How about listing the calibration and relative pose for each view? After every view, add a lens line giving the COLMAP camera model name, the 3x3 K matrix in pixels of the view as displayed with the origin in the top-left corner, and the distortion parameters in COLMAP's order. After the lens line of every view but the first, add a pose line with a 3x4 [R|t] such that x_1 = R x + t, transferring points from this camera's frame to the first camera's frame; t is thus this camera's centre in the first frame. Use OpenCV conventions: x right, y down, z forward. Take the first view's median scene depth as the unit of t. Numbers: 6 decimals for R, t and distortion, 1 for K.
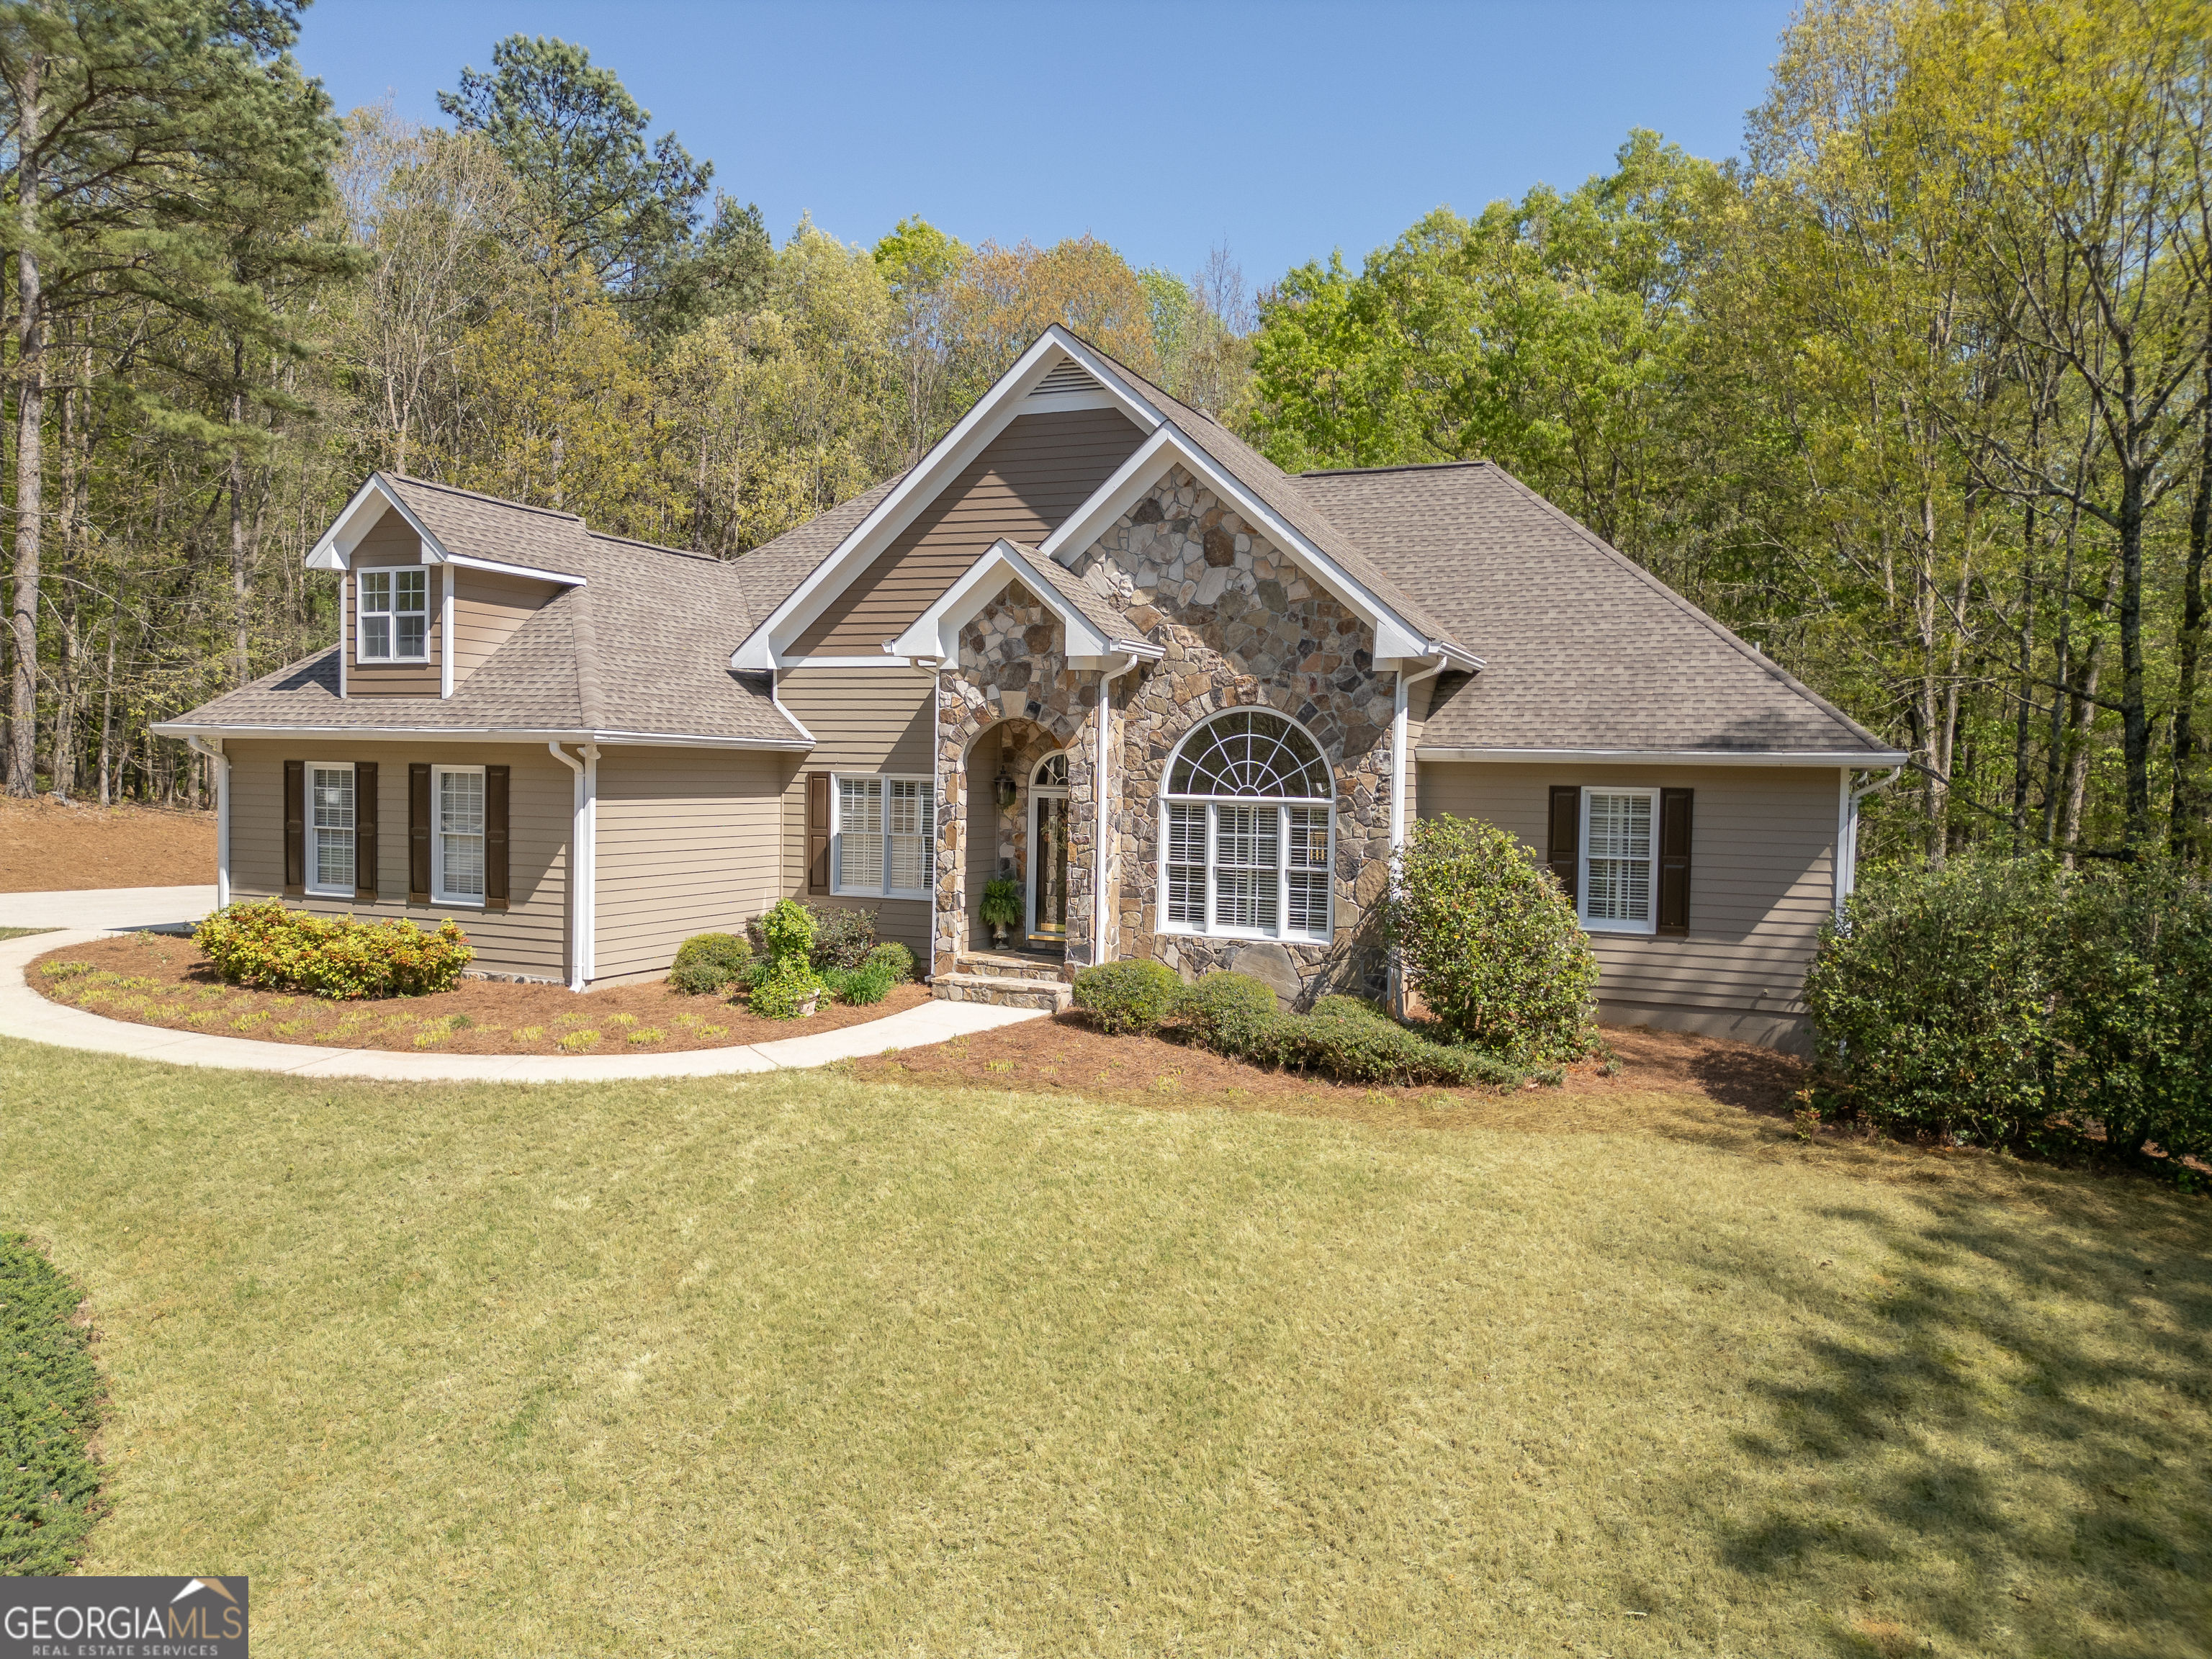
lens RADIAL K [[1563.1, 0, 1106.3], [0, 1563.1, 826.1], [0, 0, 1]] dist [0.056048, -0.058190]
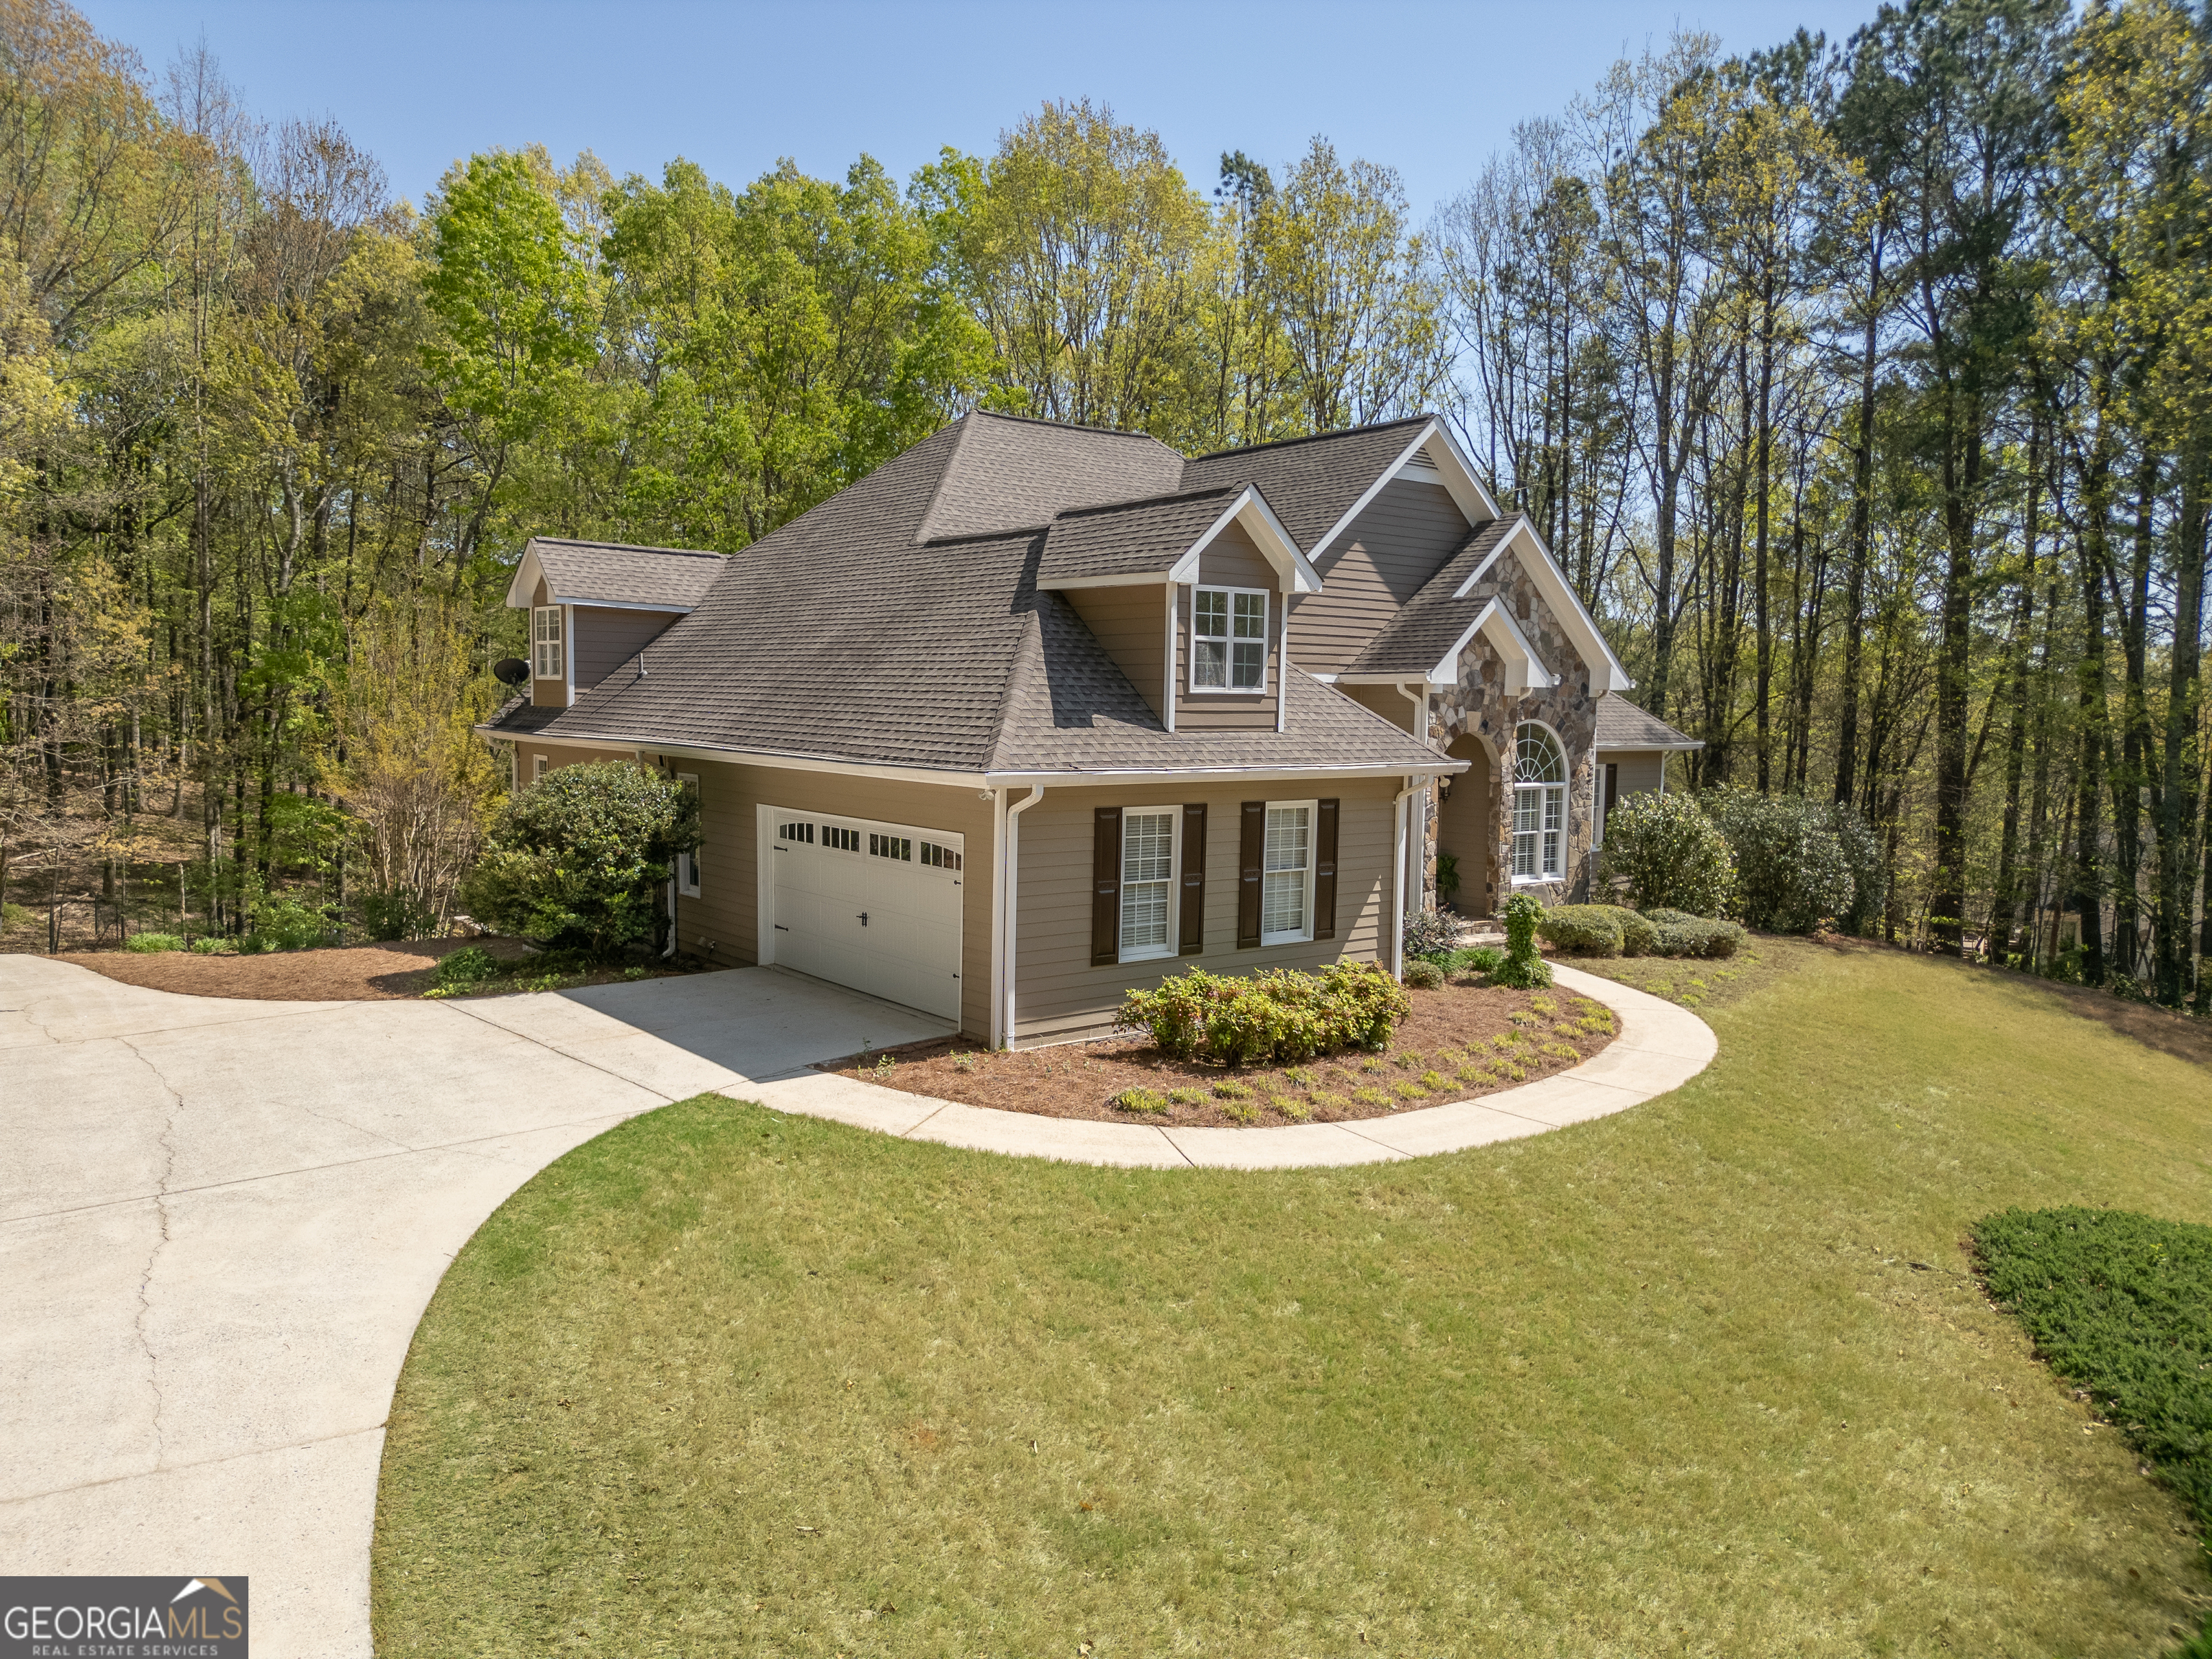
lens RADIAL K [[1563.1, 0, 1099.3], [0, 1563.1, 817.5], [0, 0, 1]] dist [0.056048, -0.058190]
pose [[0.471655, -0.081982, 0.877964, -1.367987], [0.023226, 0.996478, 0.080571, -0.113703], [-0.881477, -0.017611, 0.471898, 0.681519]]
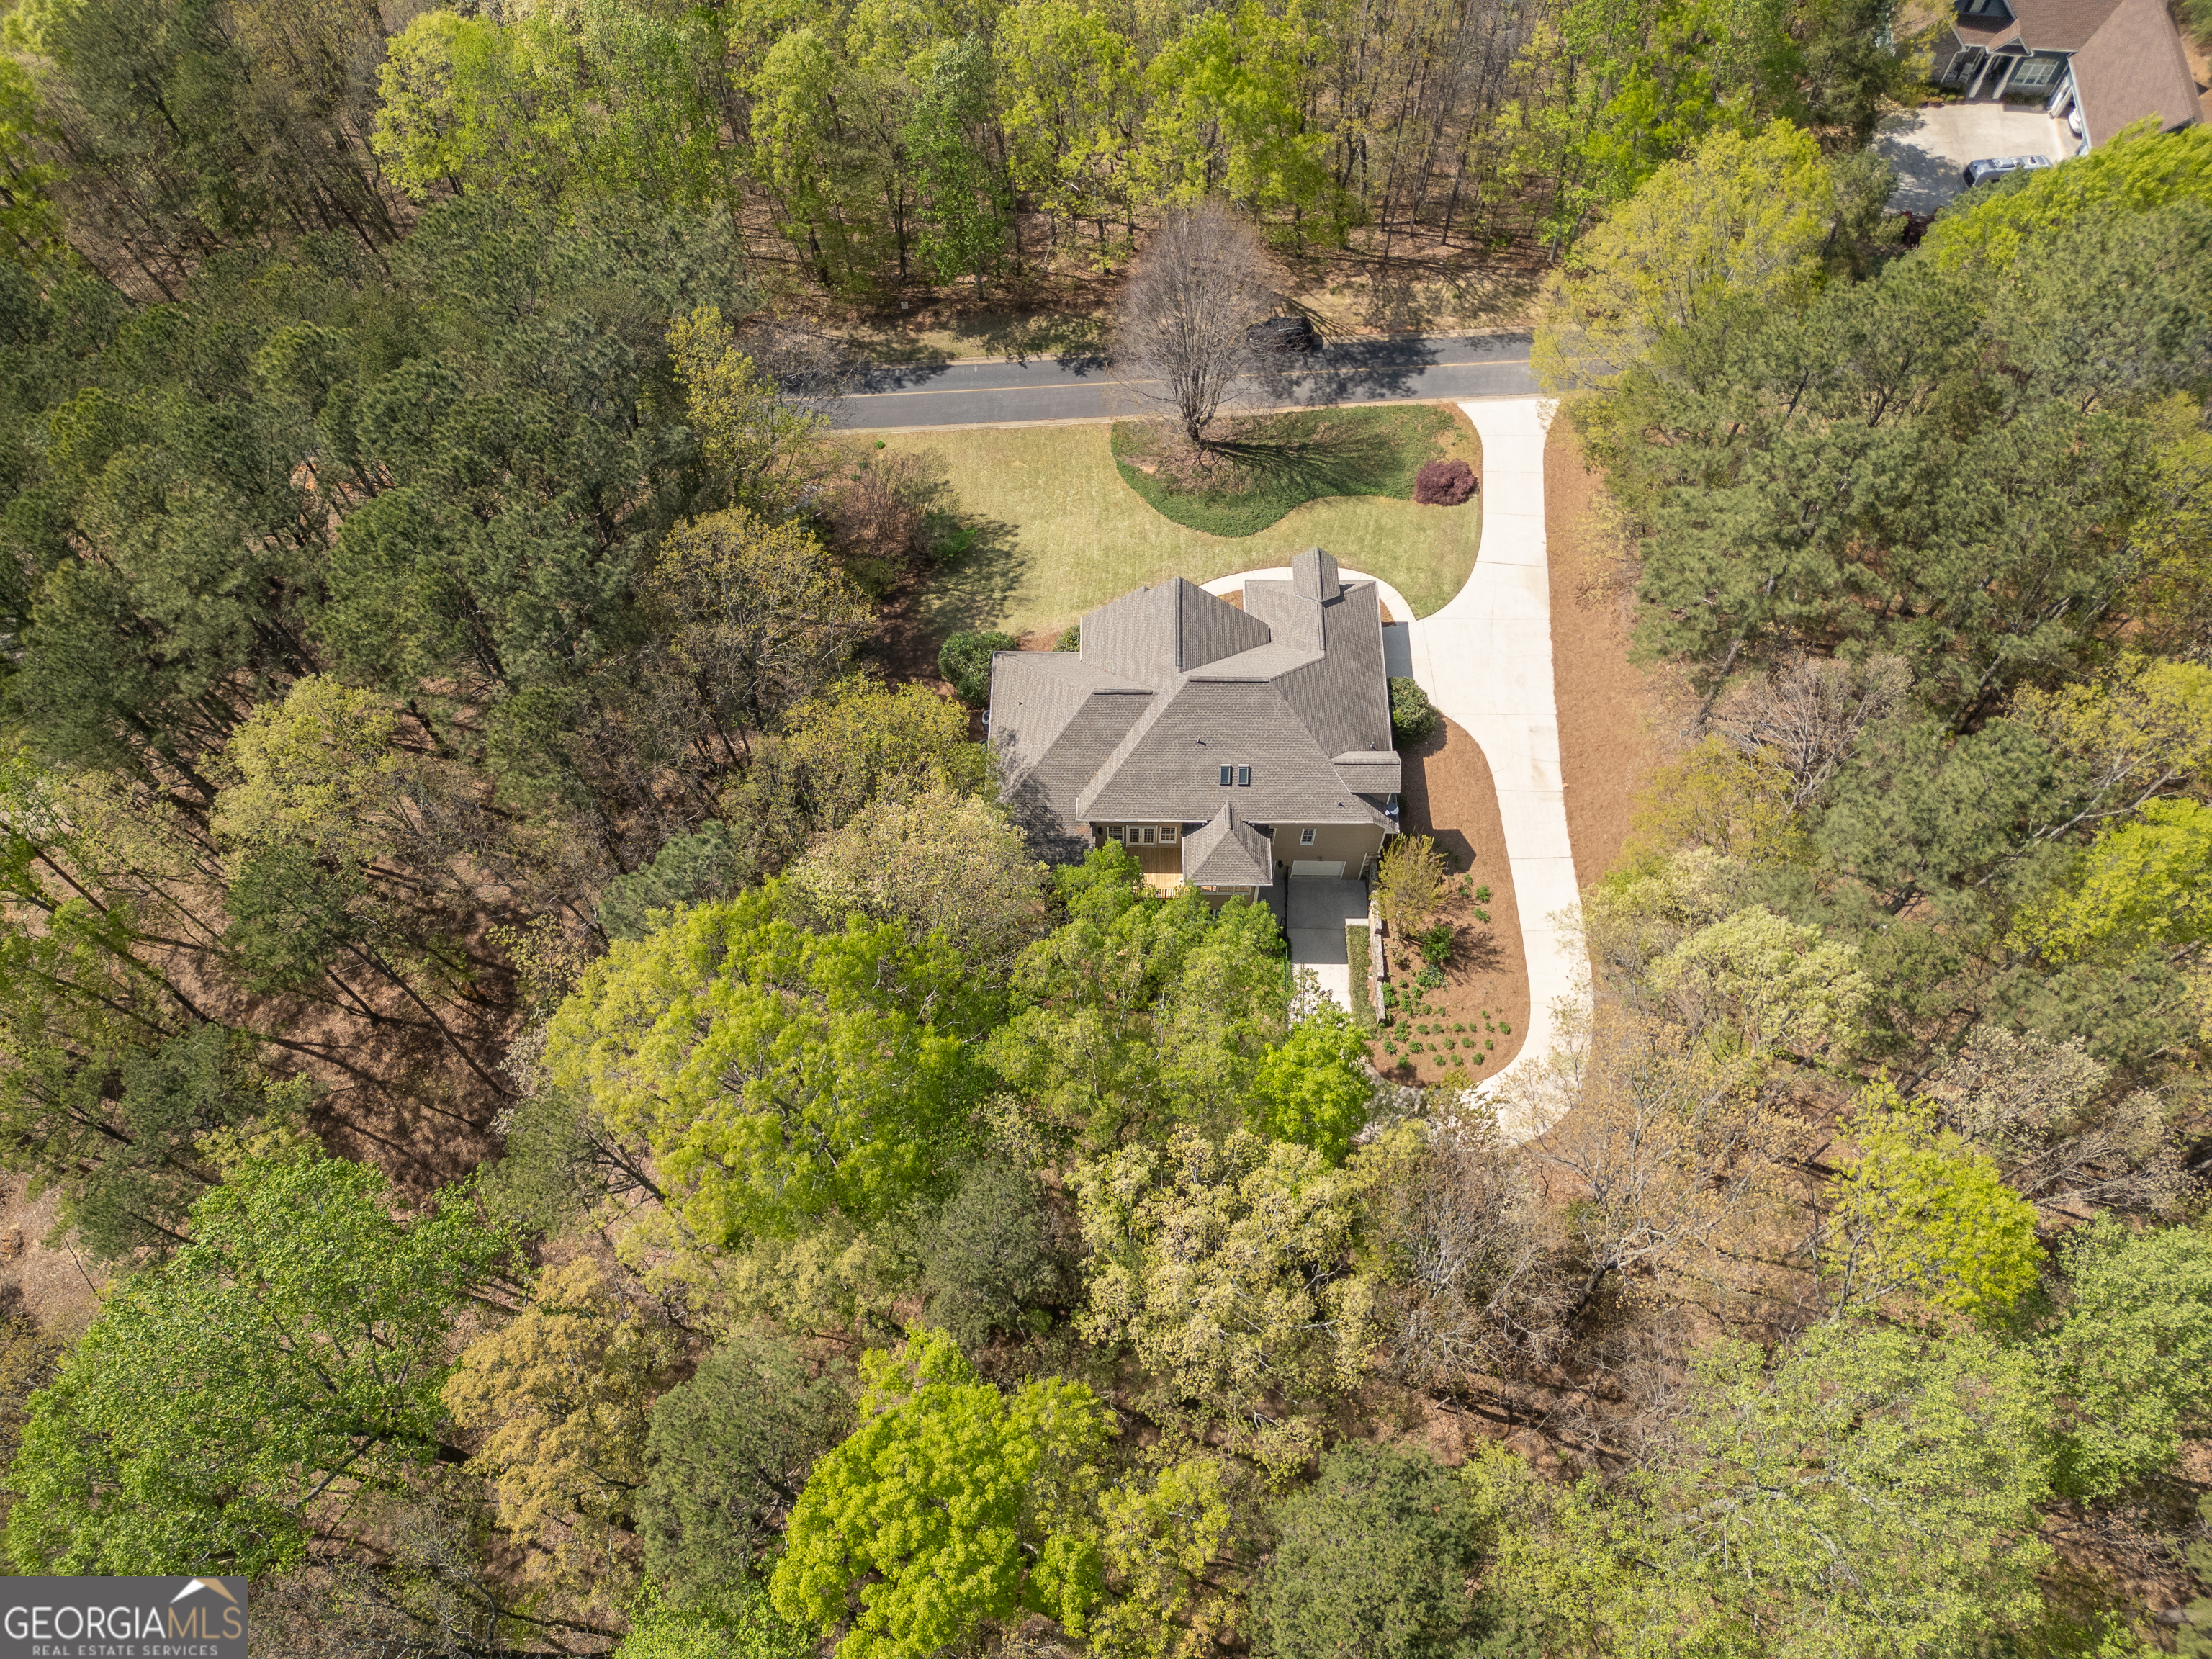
lens RADIAL K [[1563.1, 0, 1102.0], [0, 1563.1, 828.2], [0, 0, 1]] dist [0.056048, -0.058190]
pose [[-0.922160, 0.331806, -0.198809, 1.247454], [-0.023456, 0.465060, 0.884969, -3.827895], [0.386096, 0.820746, -0.421077, 3.367589]]
